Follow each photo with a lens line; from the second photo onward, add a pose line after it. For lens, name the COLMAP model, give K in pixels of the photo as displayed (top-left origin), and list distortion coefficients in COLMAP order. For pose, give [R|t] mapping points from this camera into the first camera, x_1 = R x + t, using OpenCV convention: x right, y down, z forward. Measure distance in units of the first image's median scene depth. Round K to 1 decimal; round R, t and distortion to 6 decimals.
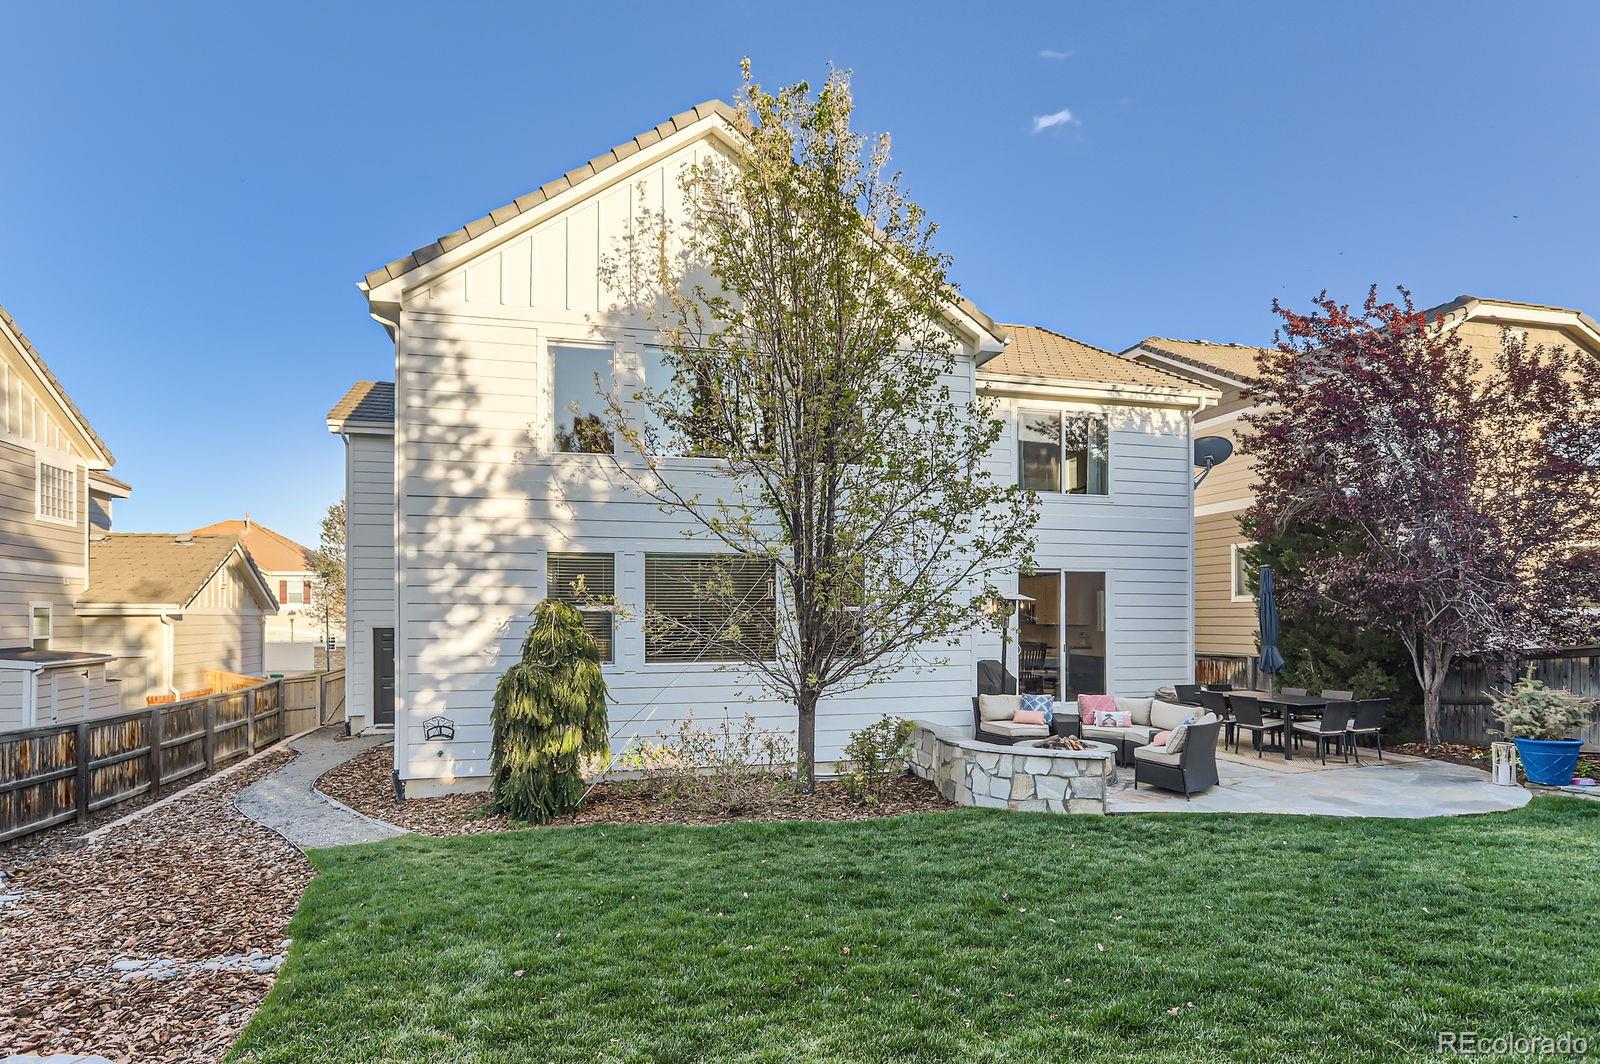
lens RADIAL K [[903.1, 0, 786.3], [0, 903.1, 625.9], [0, 0, 1]] dist [0.005437, 0.002384]
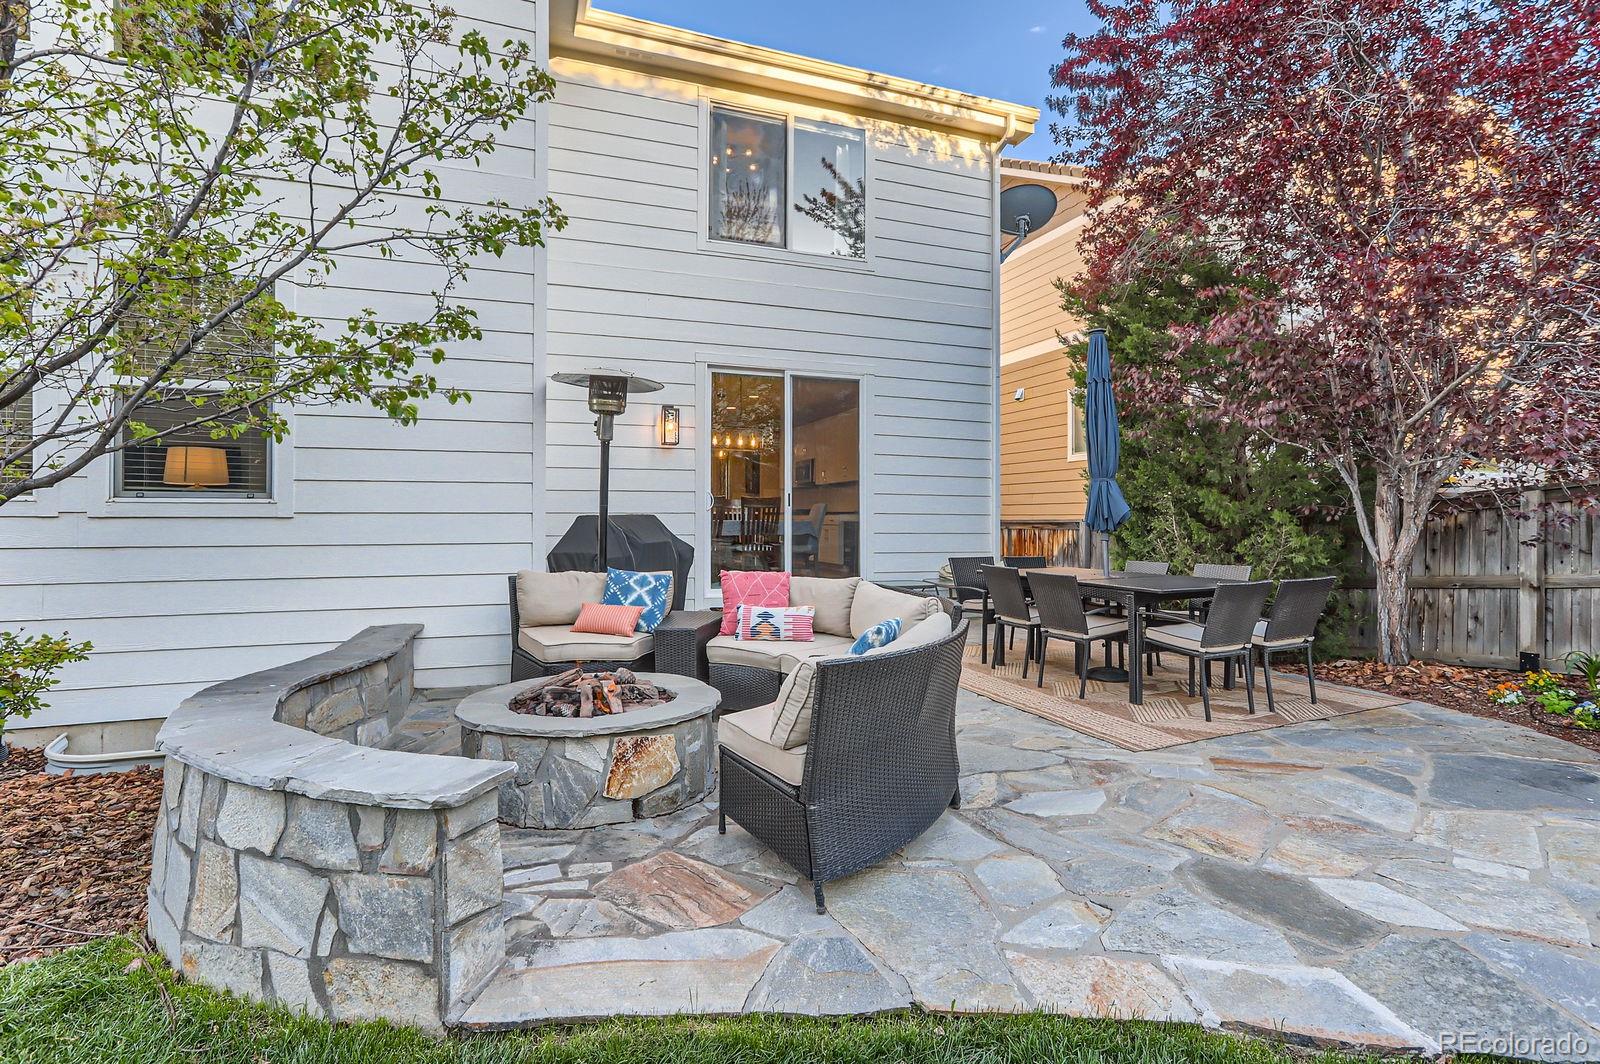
lens RADIAL K [[779.2, 0, 798.7], [0, 779.2, 523.9], [0, 0, 1]] dist [-0.007144, 0.001042]
pose [[0.994992, 0.005634, 0.099792, 0.307087], [-0.005441, 0.999983, -0.002206, 0.049369], [-0.099802, 0.001652, 0.995006, 0.556582]]
